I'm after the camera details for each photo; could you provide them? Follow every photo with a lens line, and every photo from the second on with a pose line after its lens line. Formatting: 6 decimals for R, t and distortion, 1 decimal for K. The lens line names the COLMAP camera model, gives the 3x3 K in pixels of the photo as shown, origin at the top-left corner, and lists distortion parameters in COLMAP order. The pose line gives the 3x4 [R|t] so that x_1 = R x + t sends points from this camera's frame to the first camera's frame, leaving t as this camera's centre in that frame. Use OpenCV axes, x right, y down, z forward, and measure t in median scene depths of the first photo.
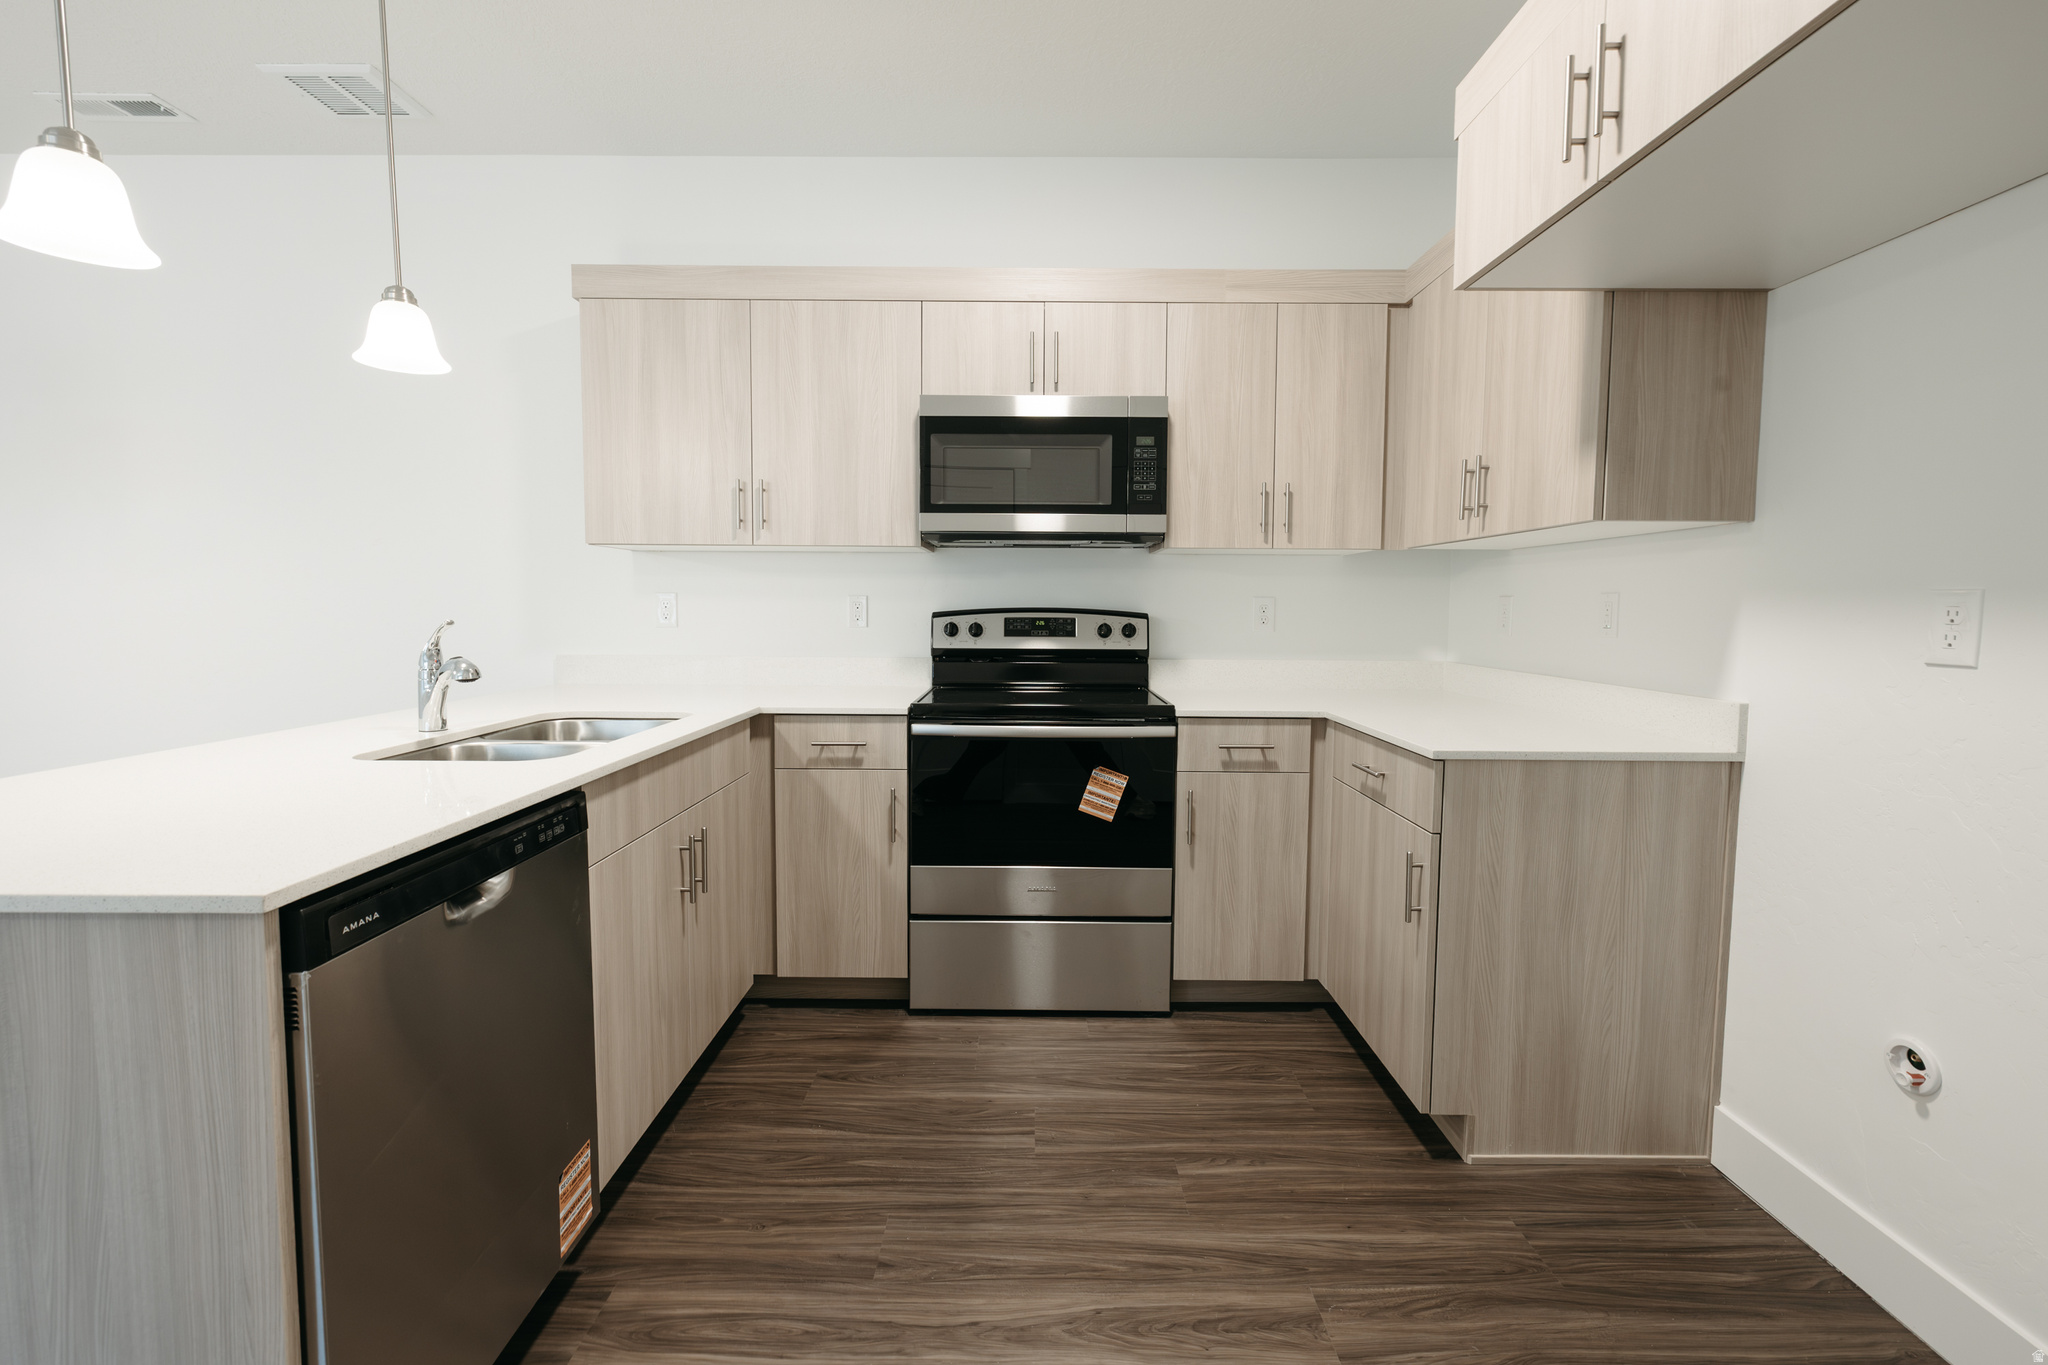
lens RADIAL K [[889.2, 0, 1034.0], [0, 889.2, 658.5], [0, 0, 1]] dist [0.013010, 0.000062]
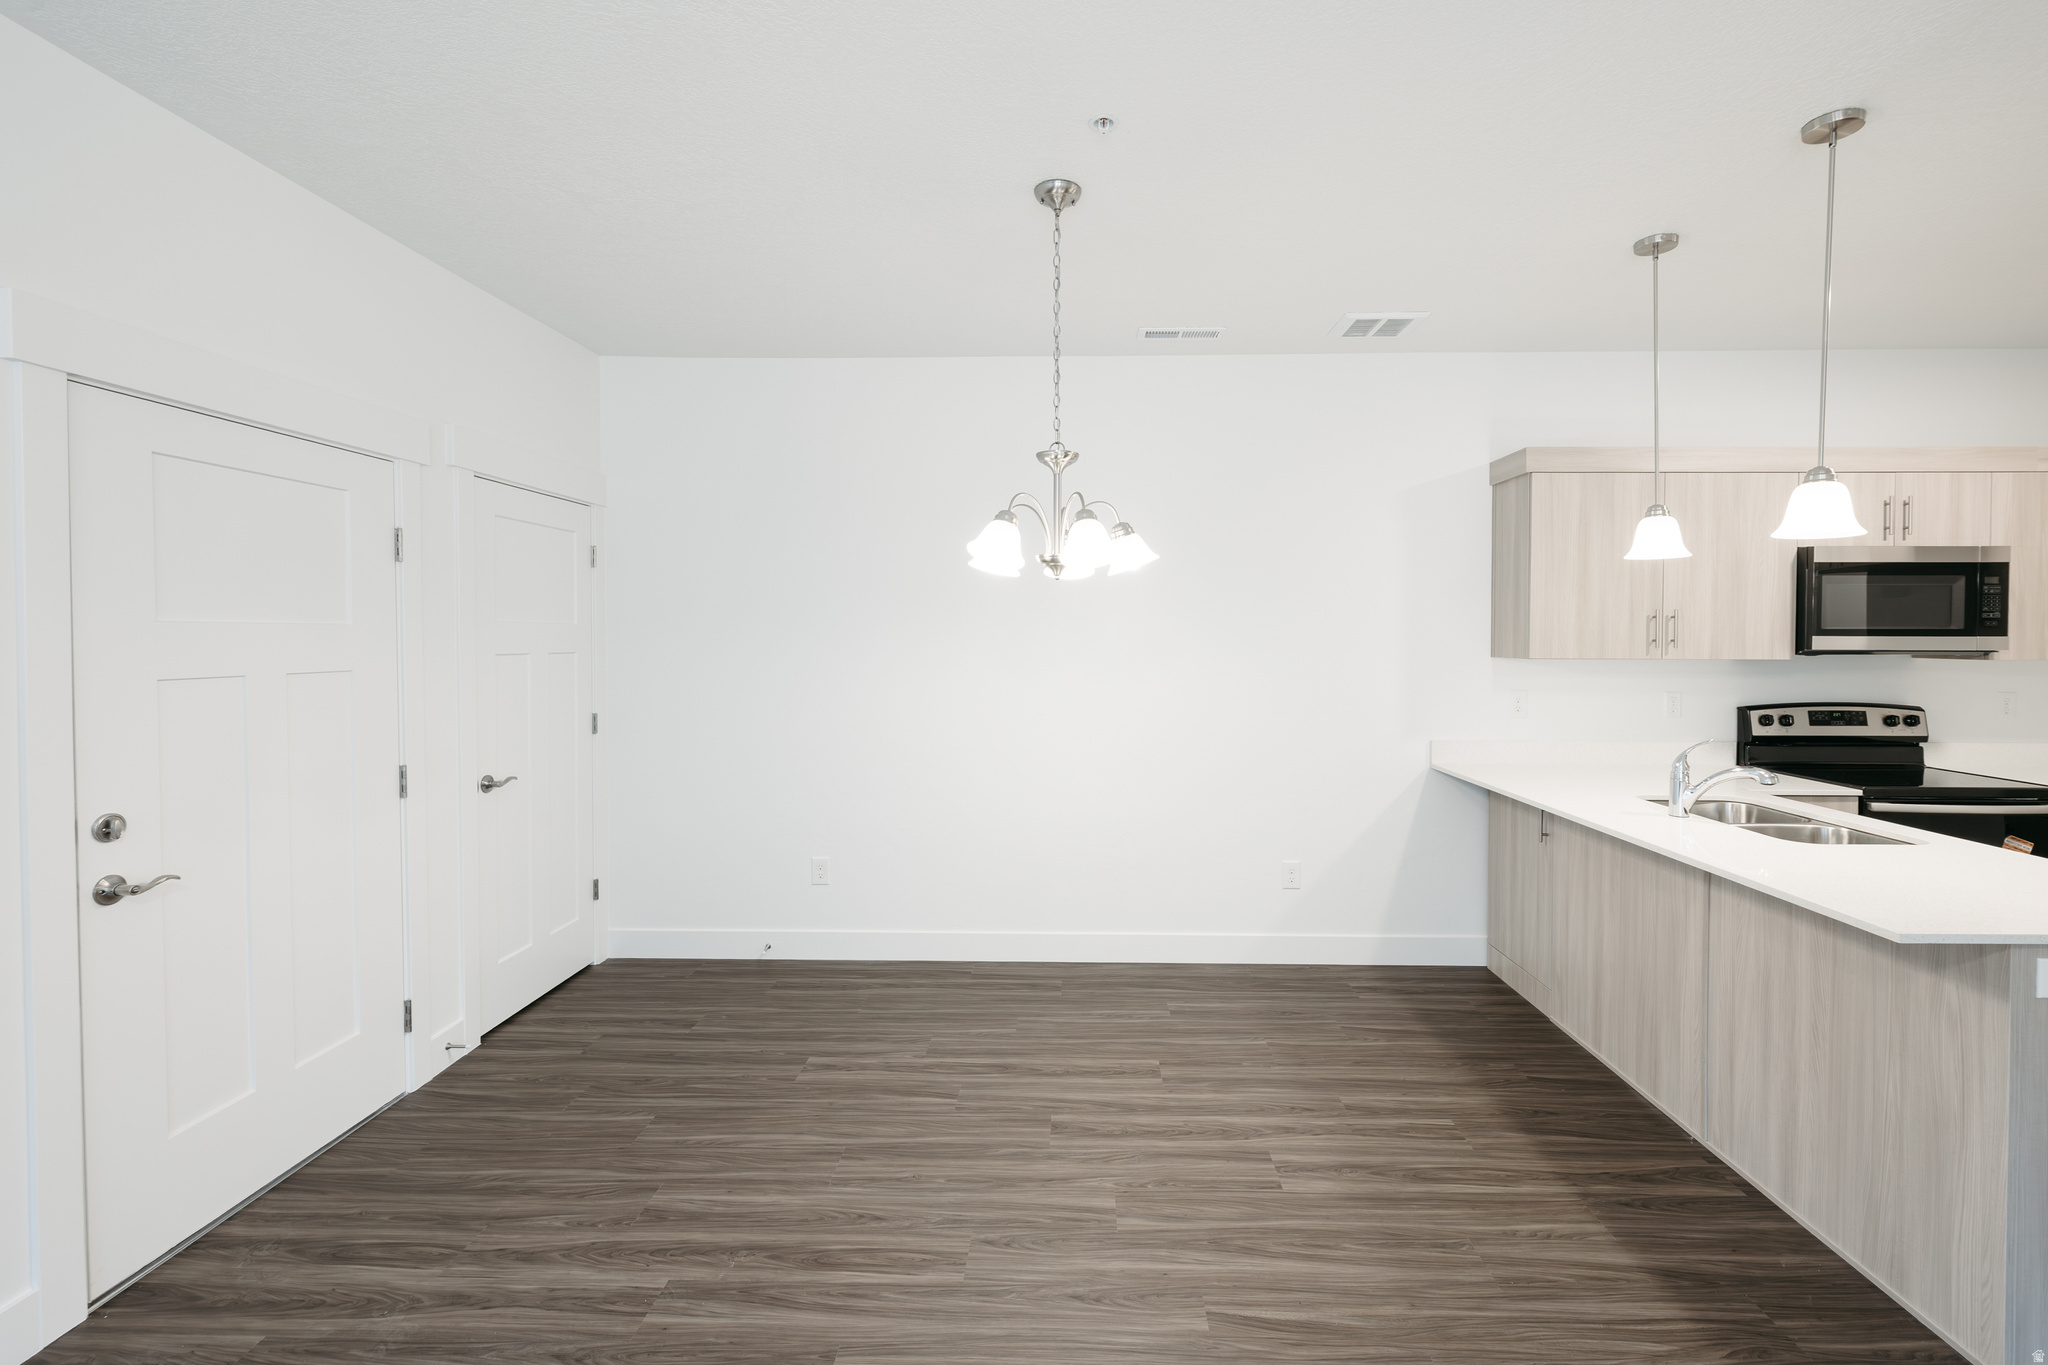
lens RADIAL K [[898.3, 0, 1053.3], [0, 898.3, 646.5], [0, 0, 1]] dist [0.001792, 0.000280]
pose [[0.999661, -0.004448, -0.025661, -1.185395], [0.003277, 0.998959, -0.045503, -0.091257], [0.025837, 0.045403, 0.998635, -0.332488]]
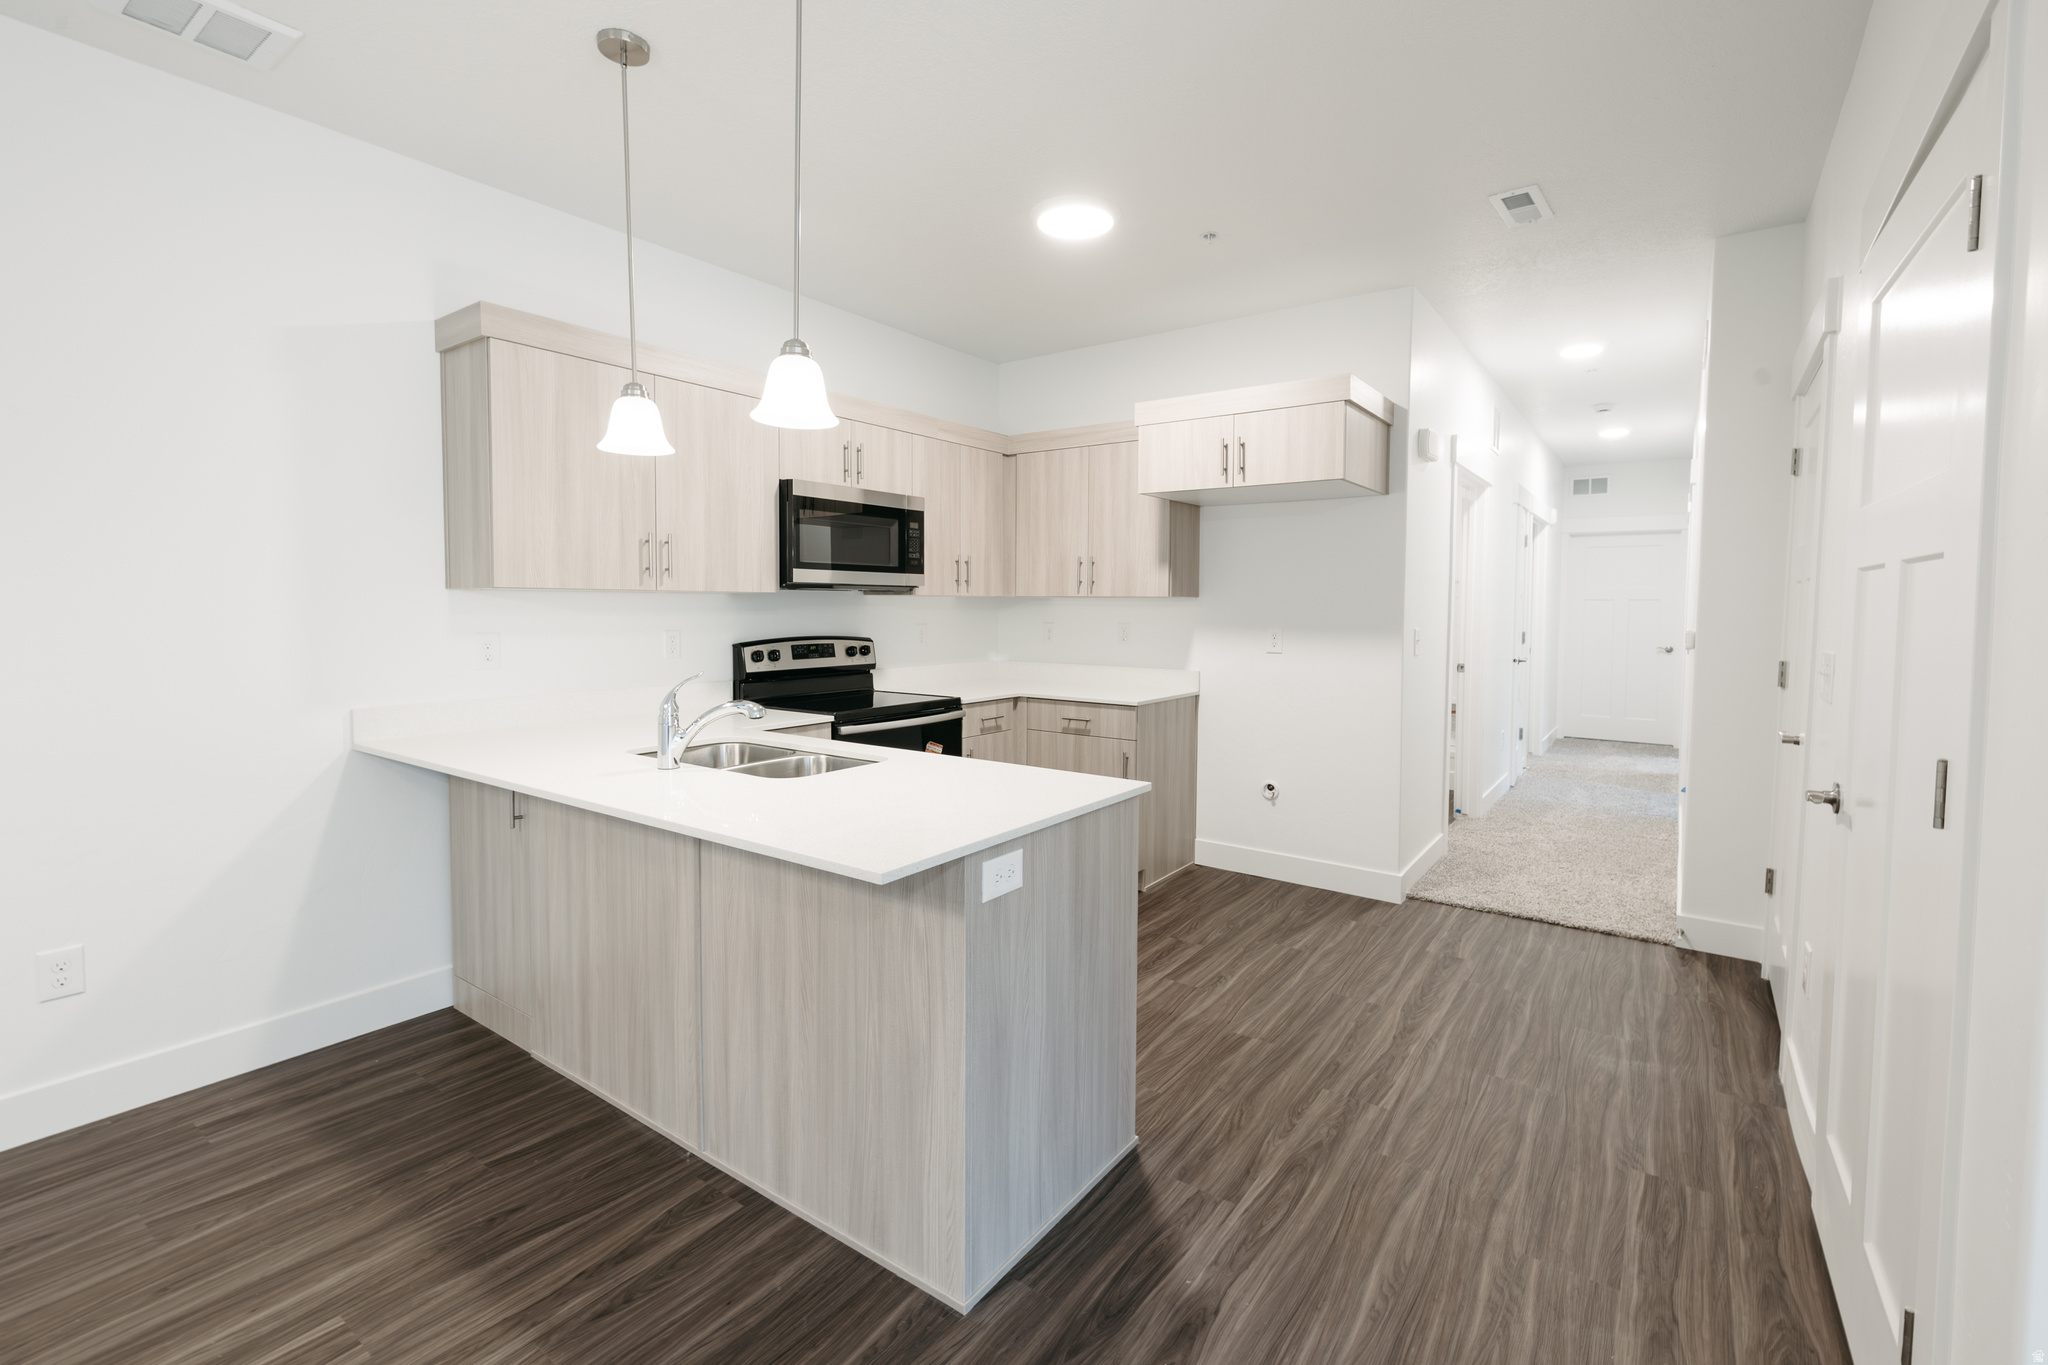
lens RADIAL K [[898.3, 0, 1053.3], [0, 898.3, 646.5], [0, 0, 1]] dist [0.001792, 0.000280]
pose [[0.576421, -0.042264, 0.816059, -0.974316], [0.047771, 0.998696, 0.017980, -0.054562], [-0.815755, 0.028620, 0.577689, -0.066278]]
